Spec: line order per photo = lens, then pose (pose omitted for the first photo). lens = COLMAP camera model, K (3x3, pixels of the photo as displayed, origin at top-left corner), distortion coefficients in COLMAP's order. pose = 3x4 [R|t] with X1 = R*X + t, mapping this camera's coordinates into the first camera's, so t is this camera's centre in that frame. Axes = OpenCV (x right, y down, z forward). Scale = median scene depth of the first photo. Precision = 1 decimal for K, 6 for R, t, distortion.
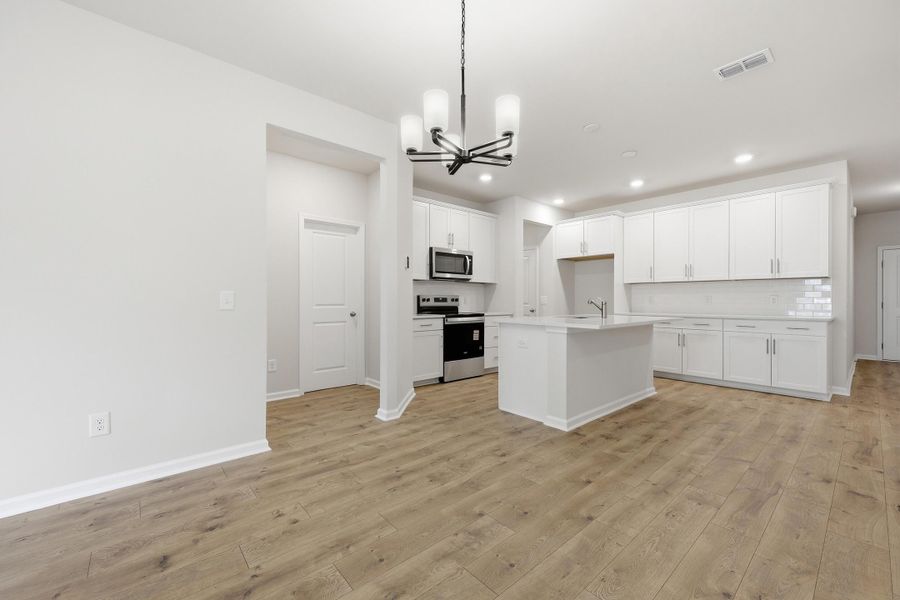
lens RADIAL K [[366.6, 0, 446.1], [0, 366.6, 299.6], [0, 0, 1]] dist [-0.000695, 0.000639]
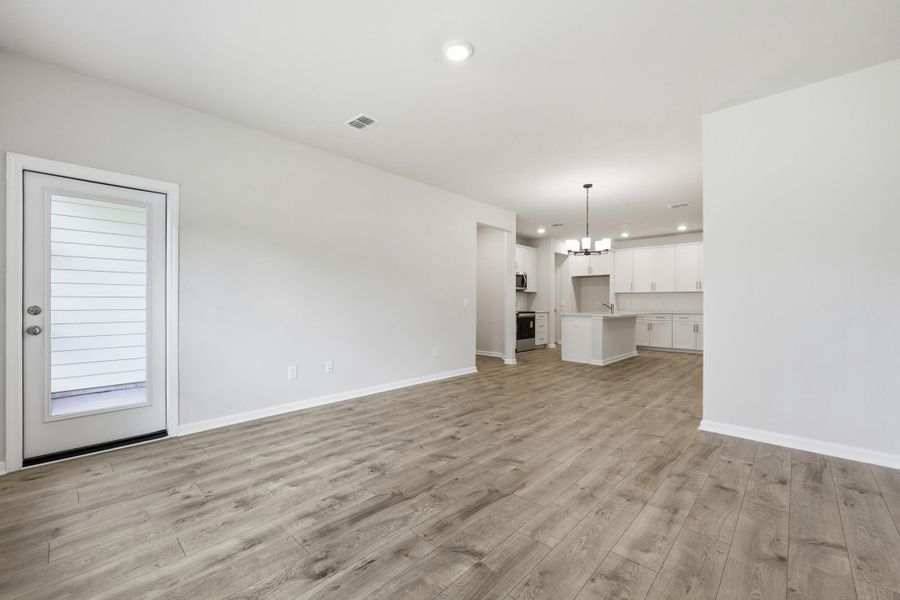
lens RADIAL K [[366.6, 0, 451.4], [0, 366.6, 301.3], [0, 0, 1]] dist [-0.000695, 0.000639]
pose [[0.994886, 0.003807, 0.100931, -0.684986], [-0.003479, 0.999988, -0.003426, -0.000346], [-0.100943, 0.003057, 0.994888, -0.926049]]
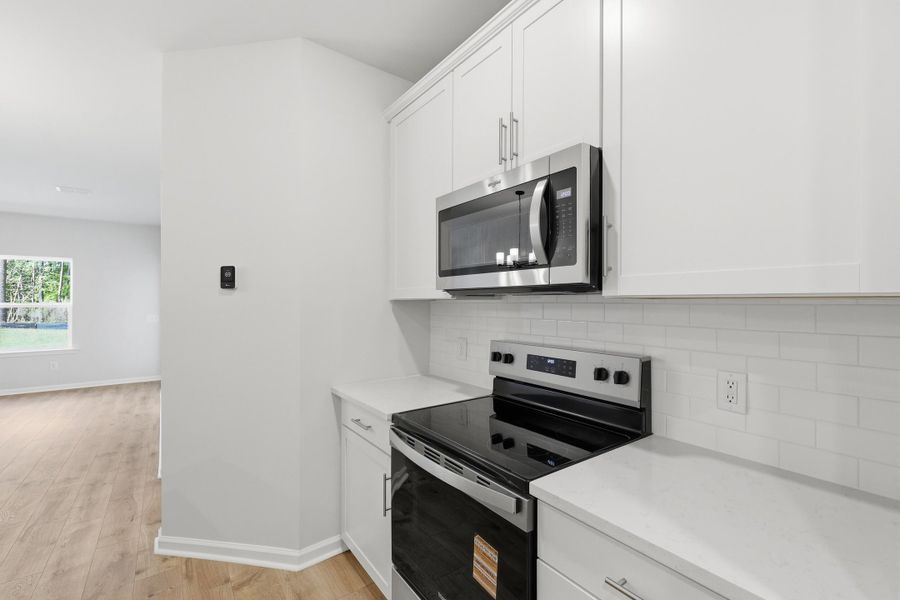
lens RADIAL K [[386.4, 0, 454.7], [0, 386.4, 300.9], [0, 0, 1]] dist [0.003189, -0.001449]
pose [[-0.074367, -0.003148, -0.997226, 0.461304], [0.003932, 0.999986, -0.003450, -0.076731], [0.997223, -0.004178, -0.074353, 1.556770]]
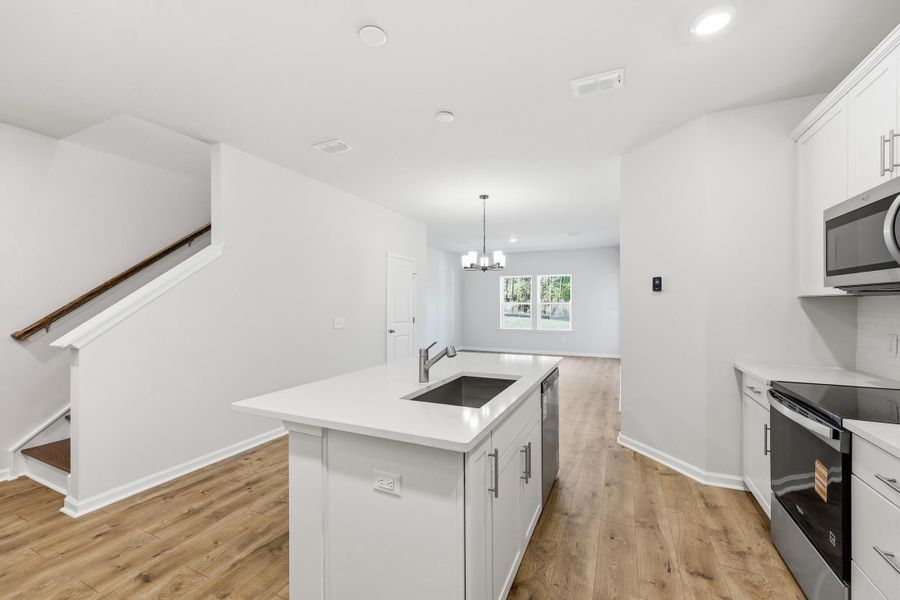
lens RADIAL K [[366.6, 0, 442.8], [0, 366.6, 304.5], [0, 0, 1]] dist [-0.000695, 0.000639]
pose [[-0.922692, 0.005323, -0.385501, 0.733075], [0.005343, 0.999985, 0.001020, -0.069946], [0.385501, -0.001119, -0.922707, 1.797784]]
